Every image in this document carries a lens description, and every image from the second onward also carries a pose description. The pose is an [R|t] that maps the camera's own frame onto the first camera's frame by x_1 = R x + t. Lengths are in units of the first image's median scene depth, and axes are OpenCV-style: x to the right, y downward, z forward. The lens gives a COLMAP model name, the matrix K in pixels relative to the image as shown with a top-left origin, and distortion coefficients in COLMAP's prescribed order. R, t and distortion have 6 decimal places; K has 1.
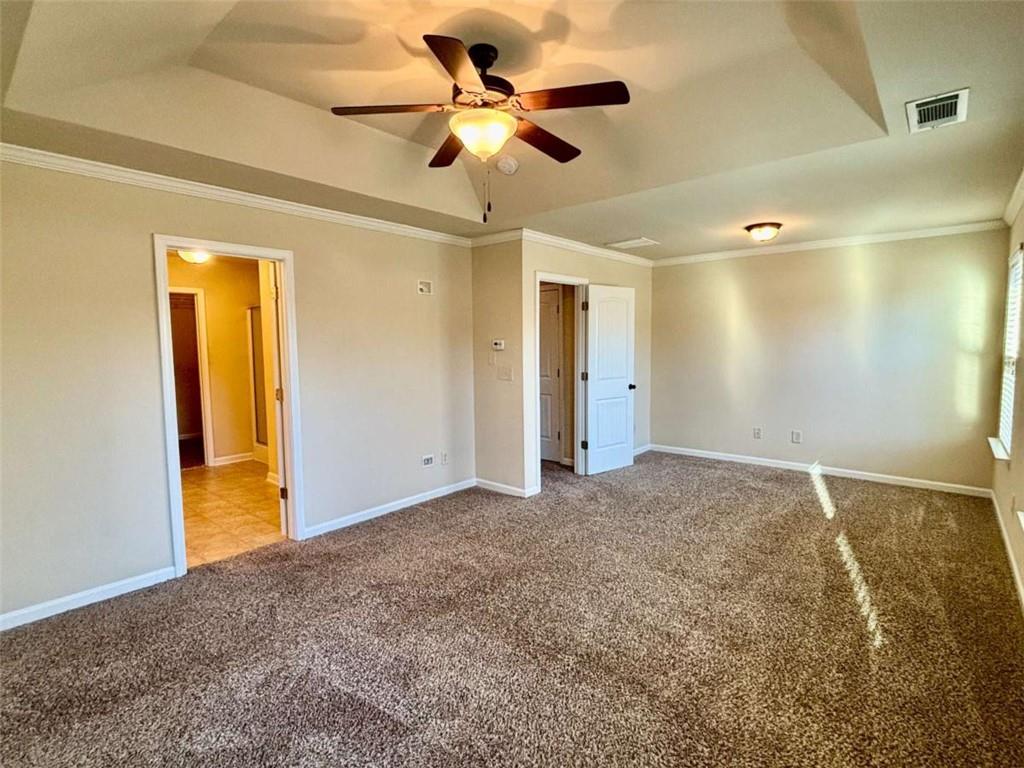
lens RADIAL K [[500.8, 0, 509.8], [0, 500.8, 384.7], [0, 0, 1]] dist [0.002202, -0.000803]
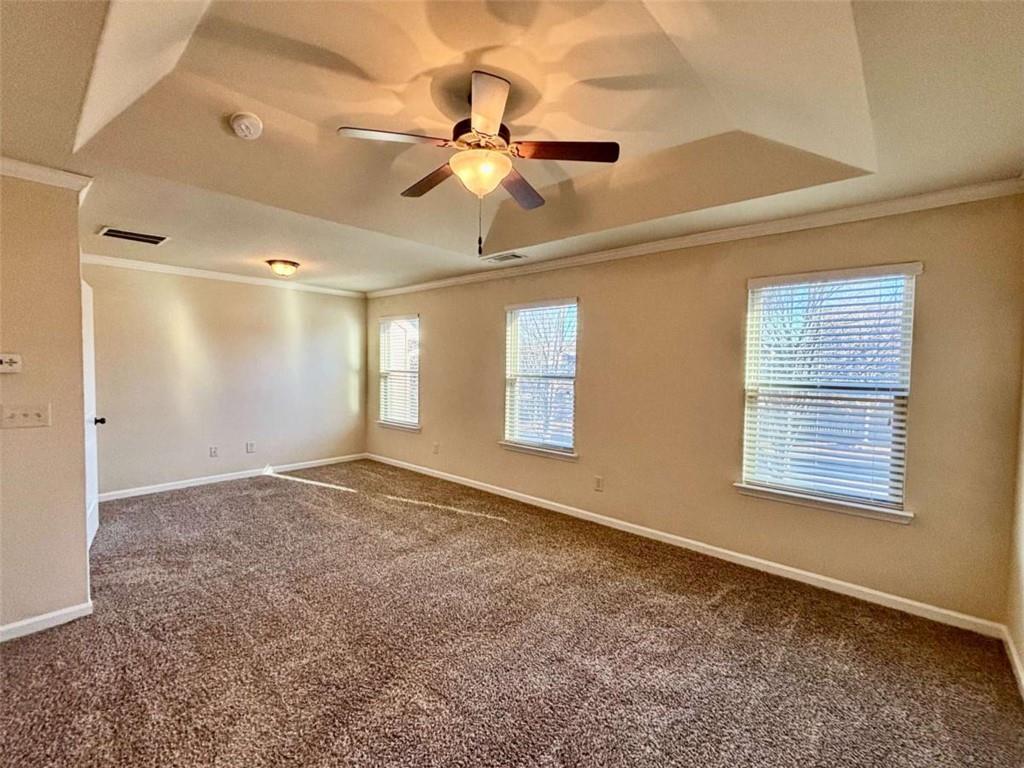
lens RADIAL K [[449.4, 0, 512.8], [0, 449.4, 382.9], [0, 0, 1]] dist [-0.004008, 0.000385]
pose [[0.014180, -0.033993, 0.999321, -0.570734], [0.072489, 0.996827, 0.032880, -0.040622], [-0.997268, 0.071973, 0.016599, 0.523283]]
